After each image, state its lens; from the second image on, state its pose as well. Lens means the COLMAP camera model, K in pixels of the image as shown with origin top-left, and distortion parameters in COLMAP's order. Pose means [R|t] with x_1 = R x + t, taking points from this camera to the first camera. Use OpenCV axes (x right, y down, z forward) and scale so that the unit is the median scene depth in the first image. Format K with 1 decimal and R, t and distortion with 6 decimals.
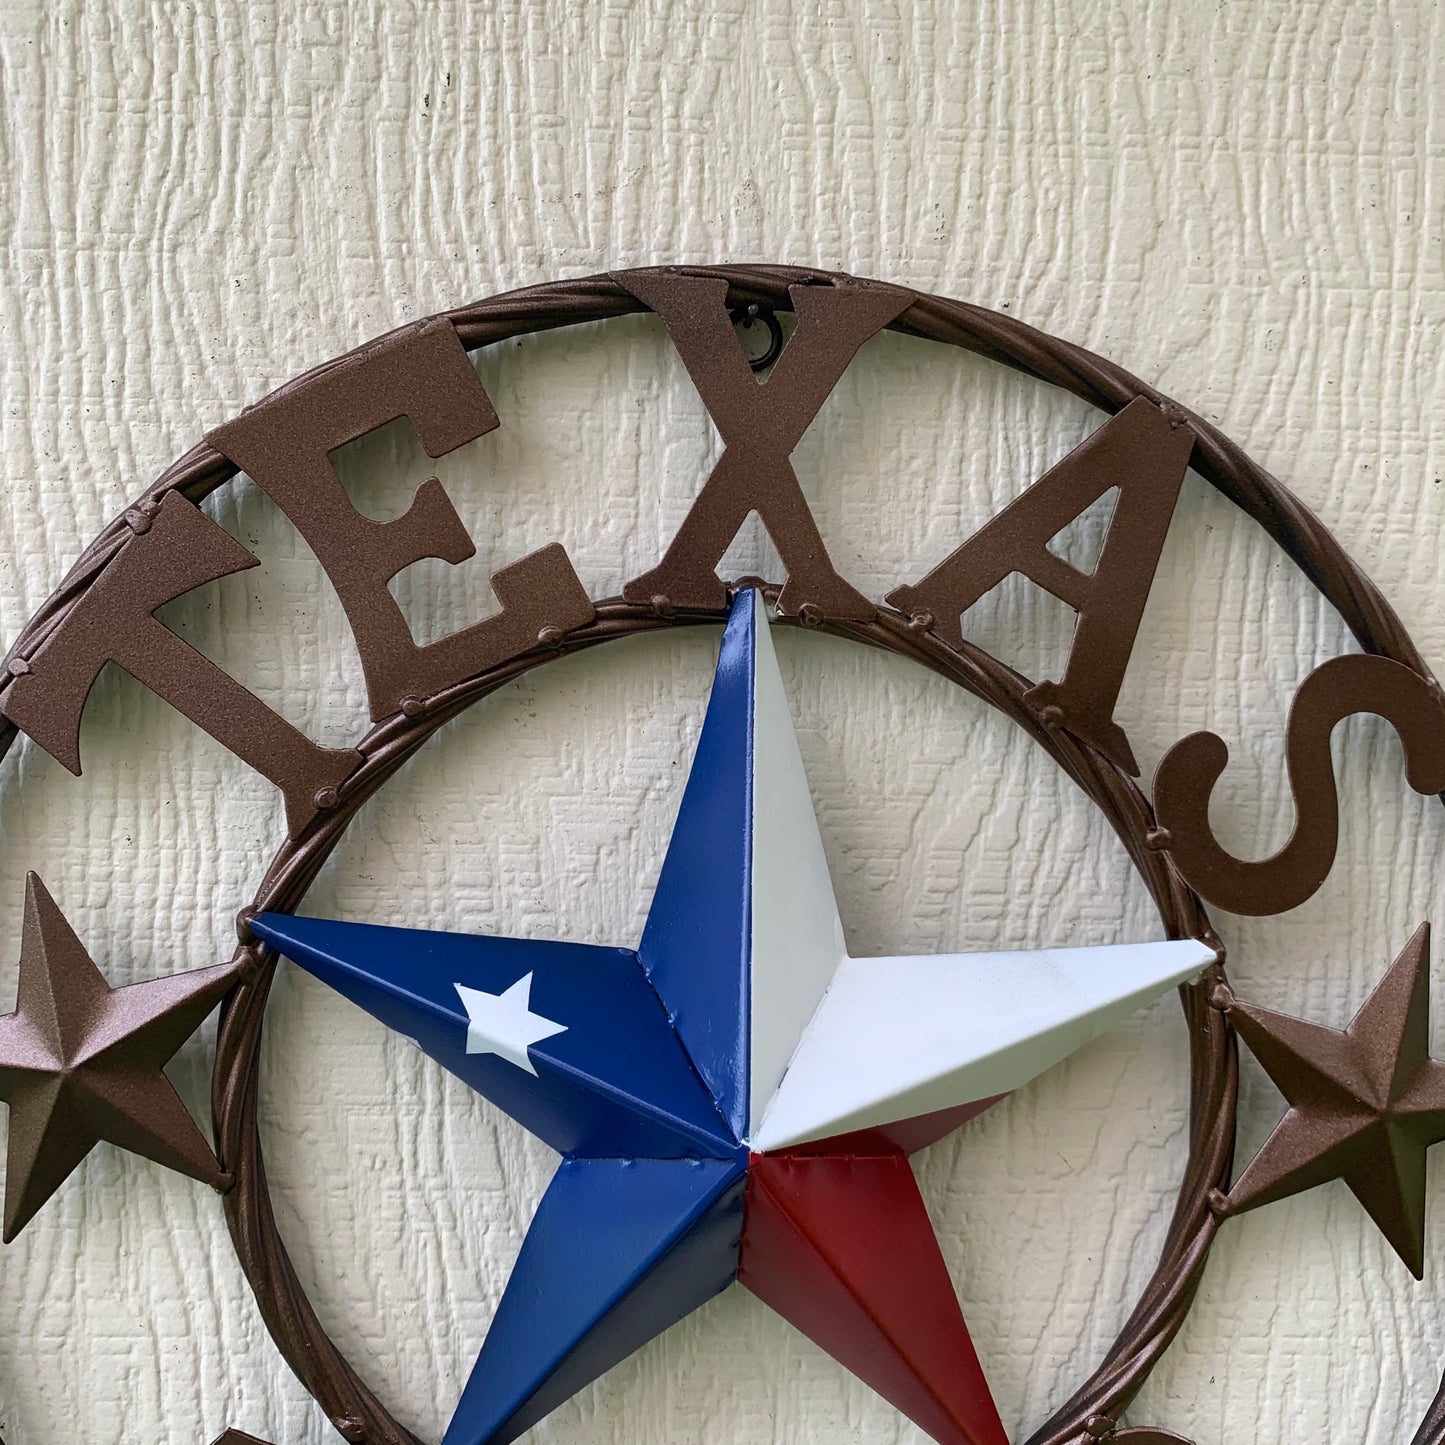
lens RADIAL K [[1488.8, 0, 722.2], [0, 1488.8, 709.7], [0, 0, 1]] dist [-0.005769, 0.000000]
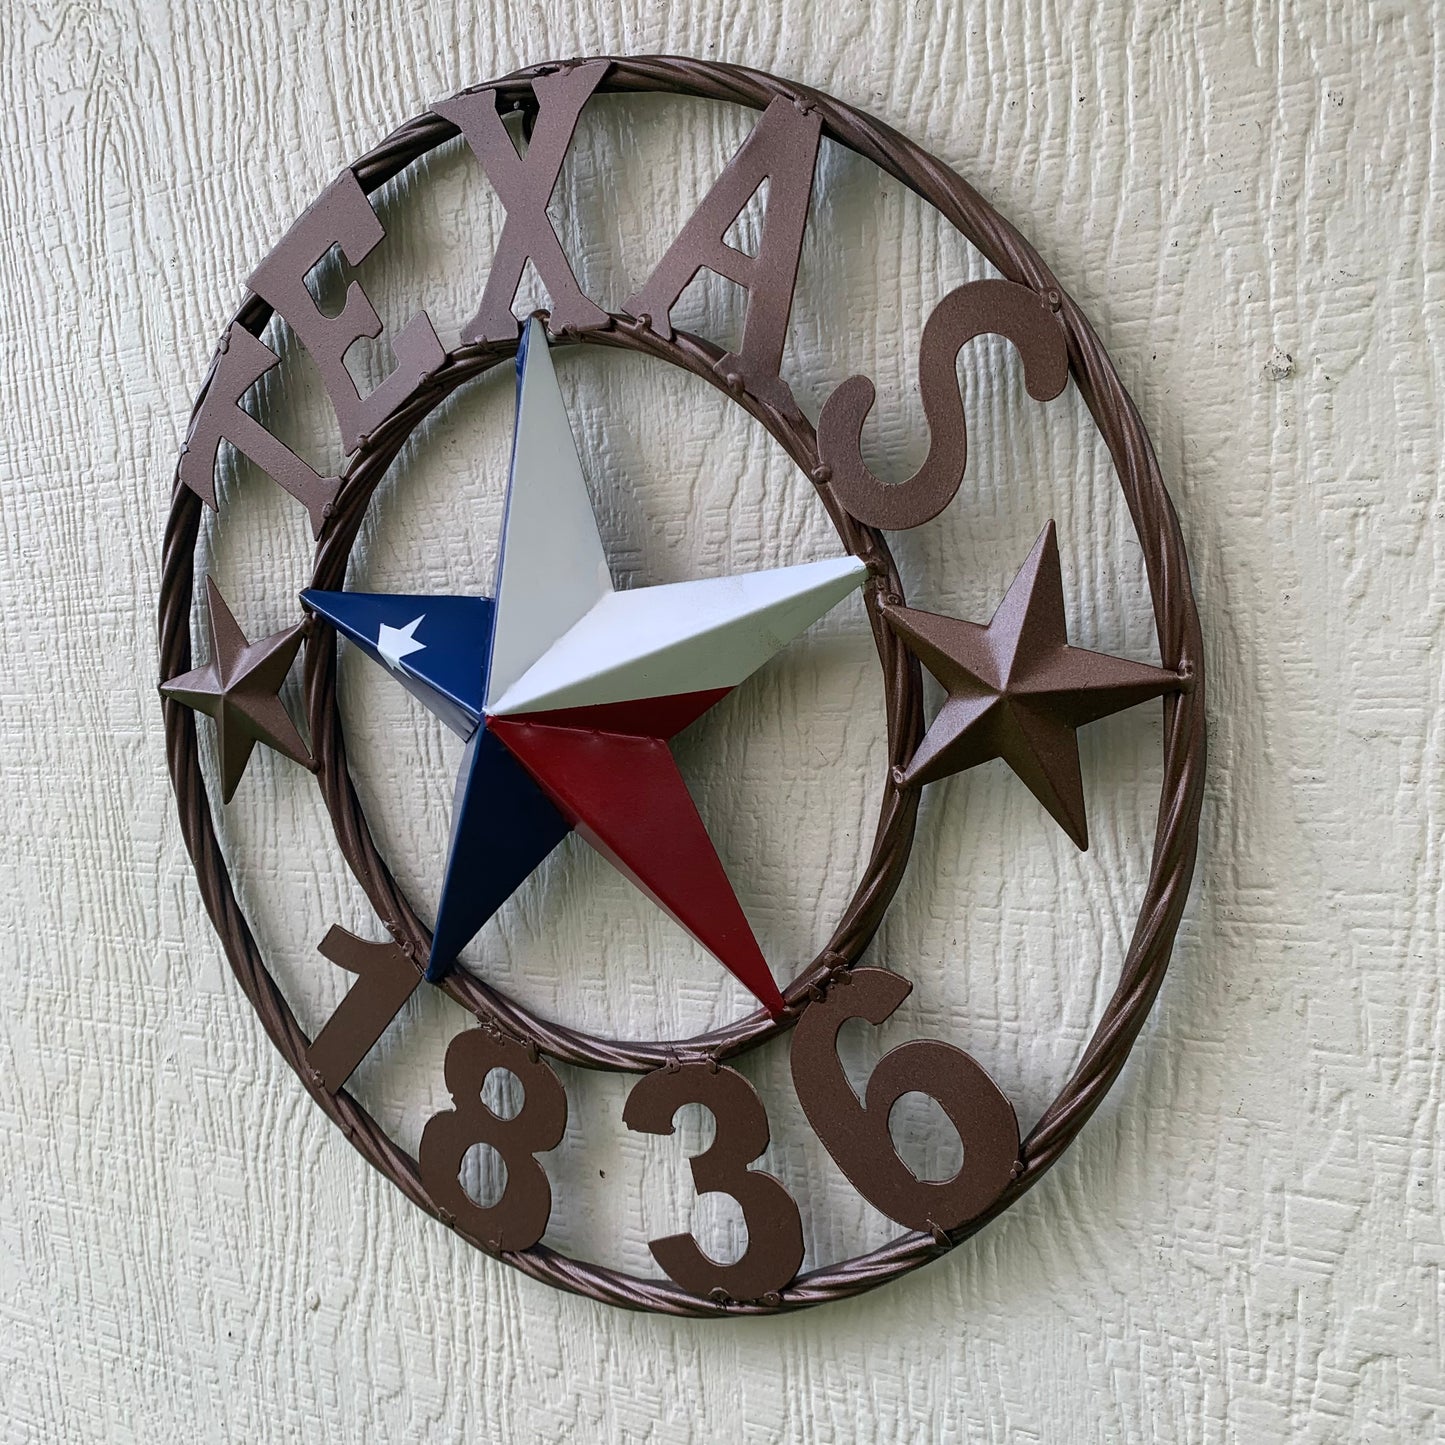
lens RADIAL K [[1488.8, 0, 722.8], [0, 1488.8, 716.8], [0, 0, 1]] dist [-0.005769, 0.000000]
pose [[0.827151, -0.031121, -0.561117, 0.876623], [0.079020, 0.994986, 0.061301, 0.200102], [0.556396, -0.095045, 0.825463, -0.041945]]
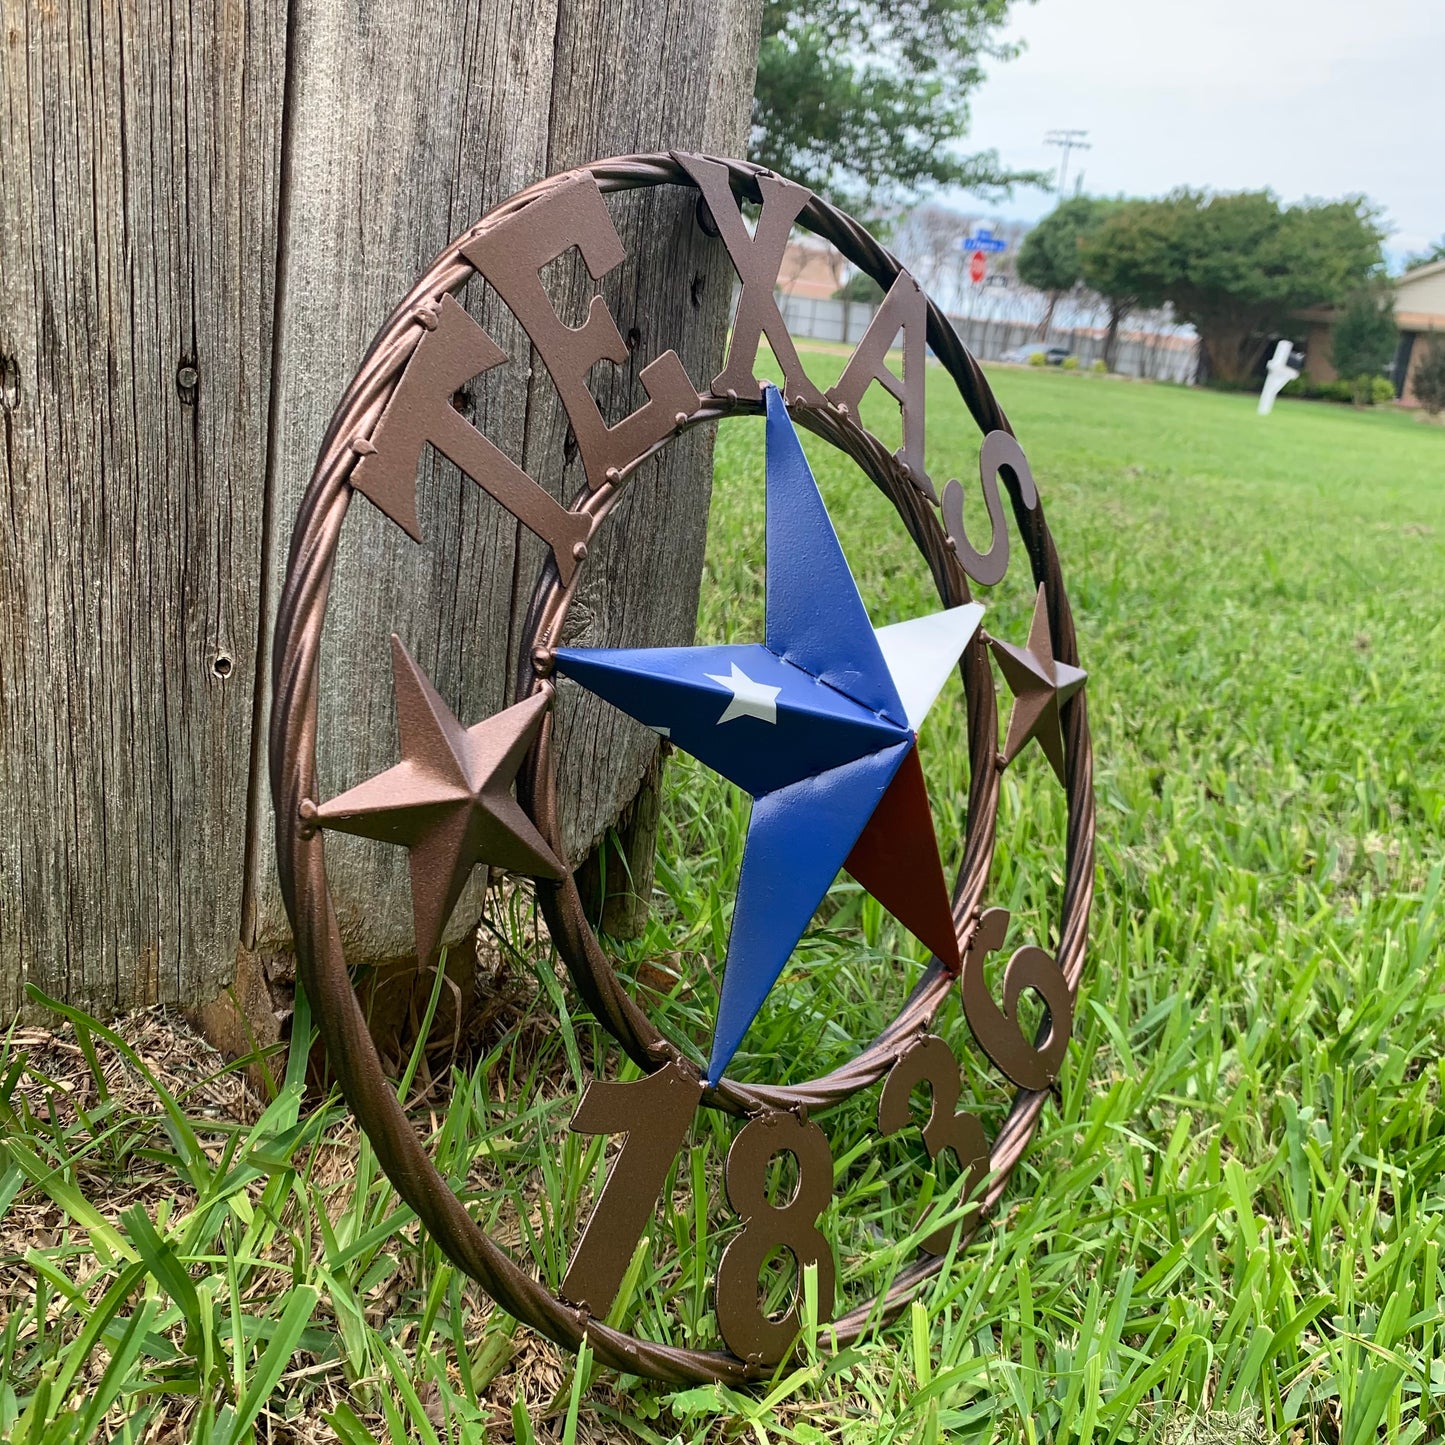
lens RADIAL K [[1488.8, 0, 727.8], [0, 1488.8, 721.2], [0, 0, 1]] dist [-0.005769, 0.000000]
pose [[0.681967, -0.152984, 0.715204, -1.054208], [0.168912, 0.984387, 0.049500, 0.154171], [-0.711611, 0.087049, 0.697161, 0.056730]]
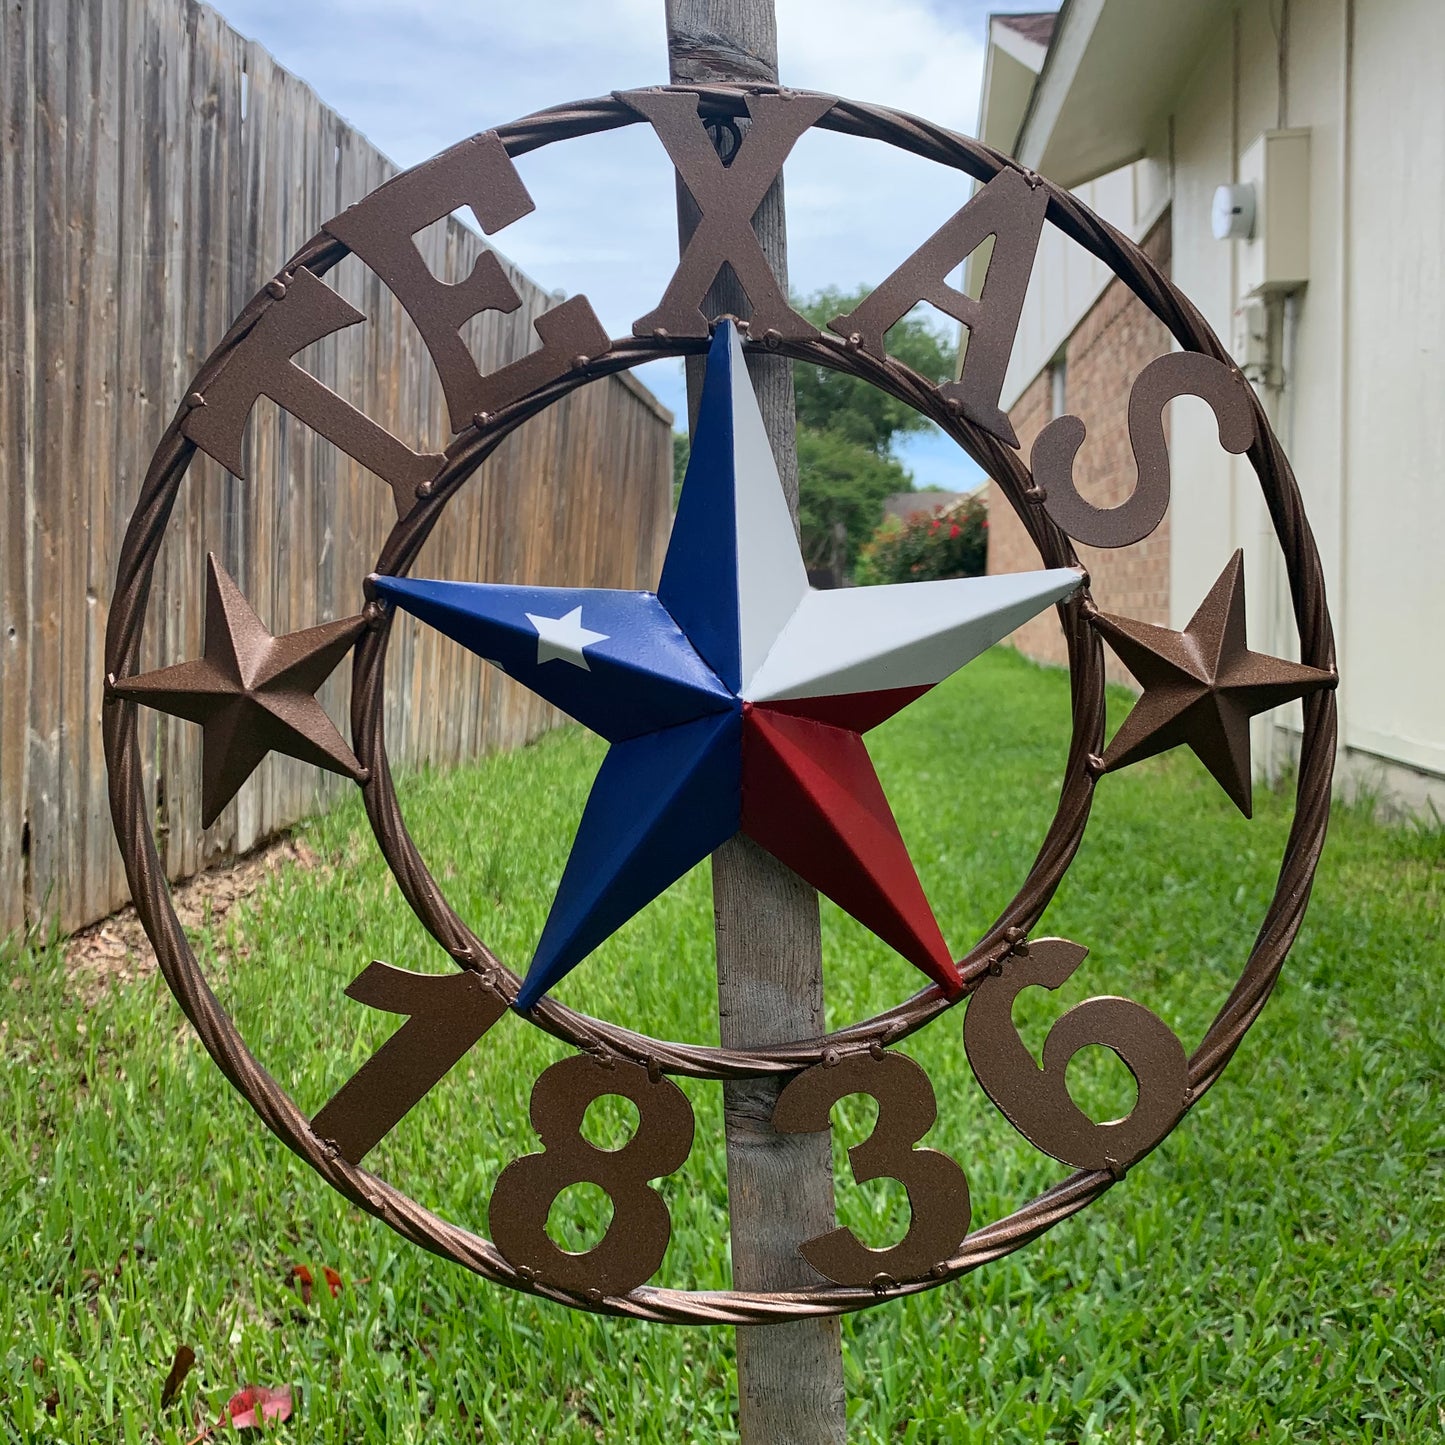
lens RADIAL K [[1488.8, 0, 715.7], [0, 1488.8, 721.9], [0, 0, 1]] dist [-0.005769, 0.000000]
pose [[0.998788, -0.048231, -0.009824, 0.004672], [0.048312, 0.998798, 0.008225, 0.264999], [0.009416, -0.008689, 0.999918, -0.353202]]
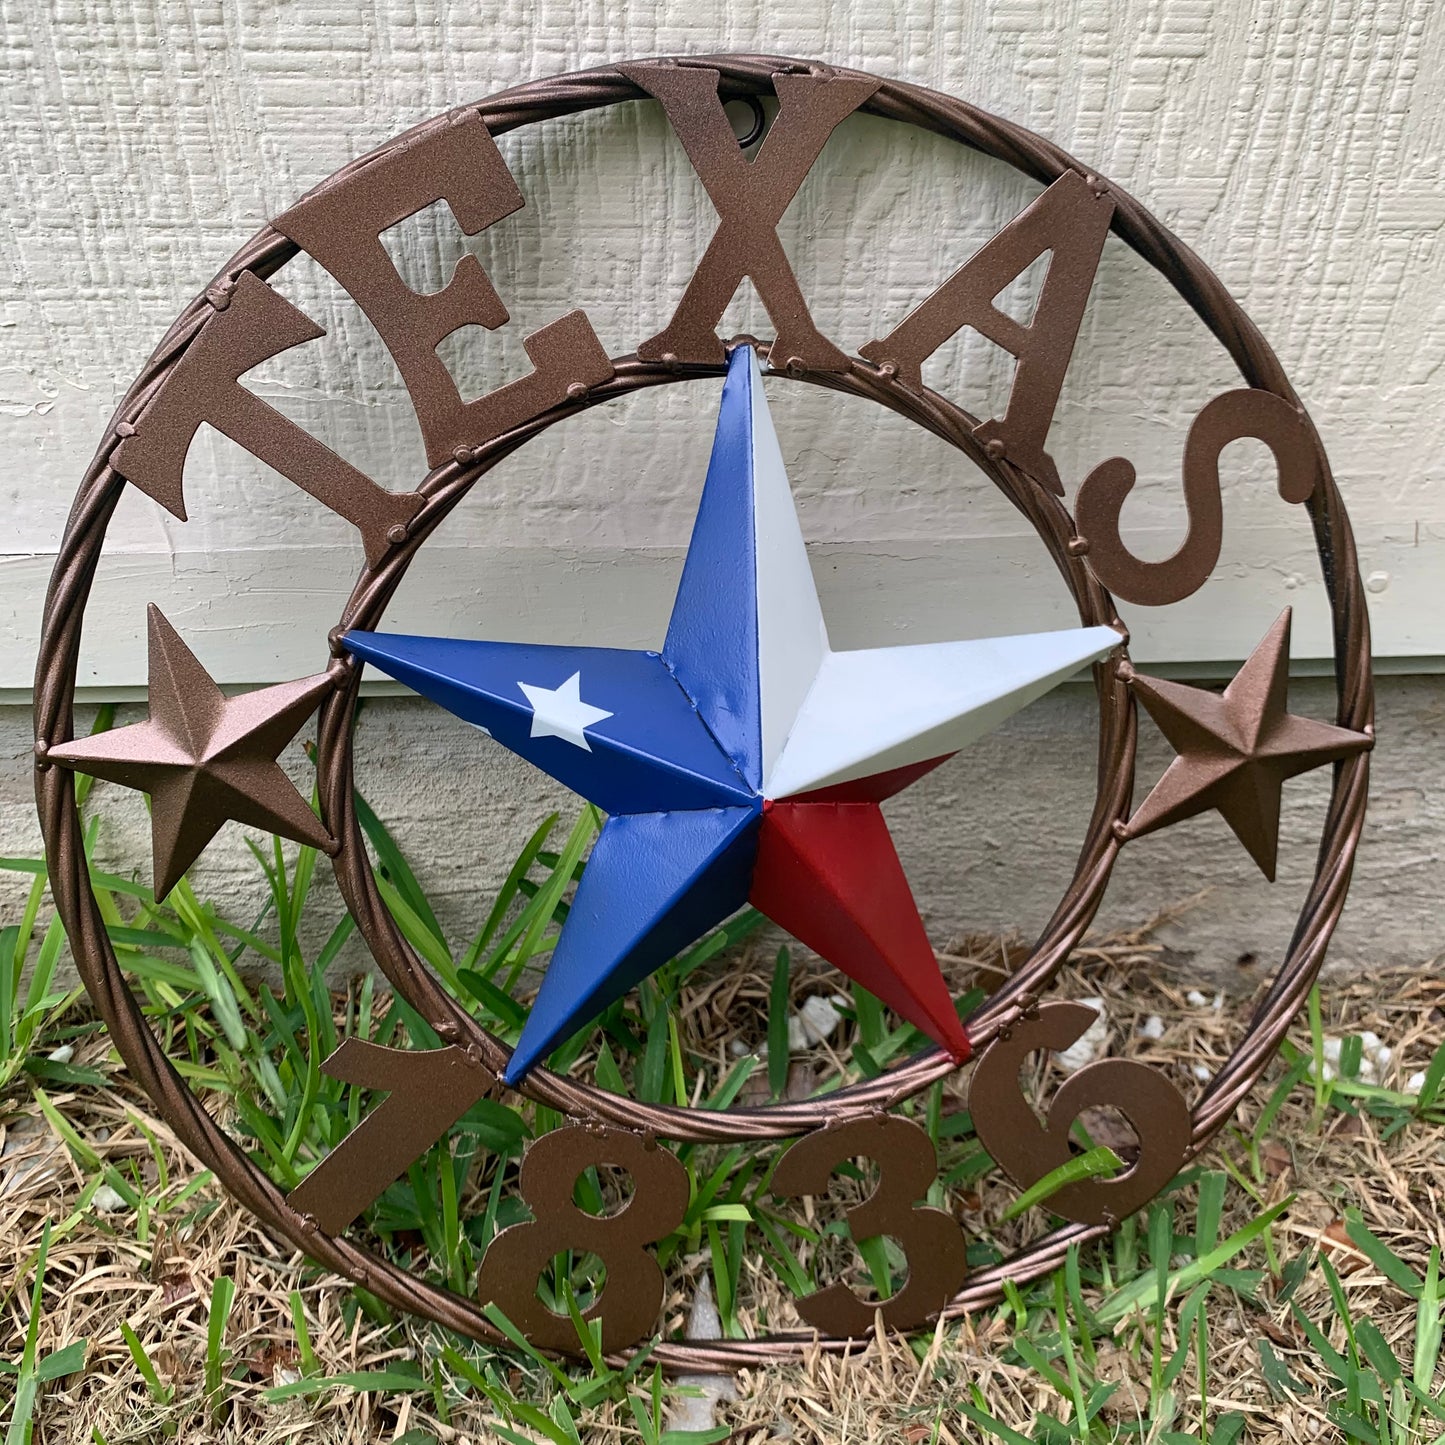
lens RADIAL K [[1488.8, 0, 727.0], [0, 1488.8, 712.3], [0, 0, 1]] dist [-0.005769, 0.000000]
pose [[0.997338, -0.038969, 0.061633, -0.077814], [0.026830, 0.982041, 0.186749, -0.015714], [-0.067803, -0.184598, 0.980472, -0.210780]]
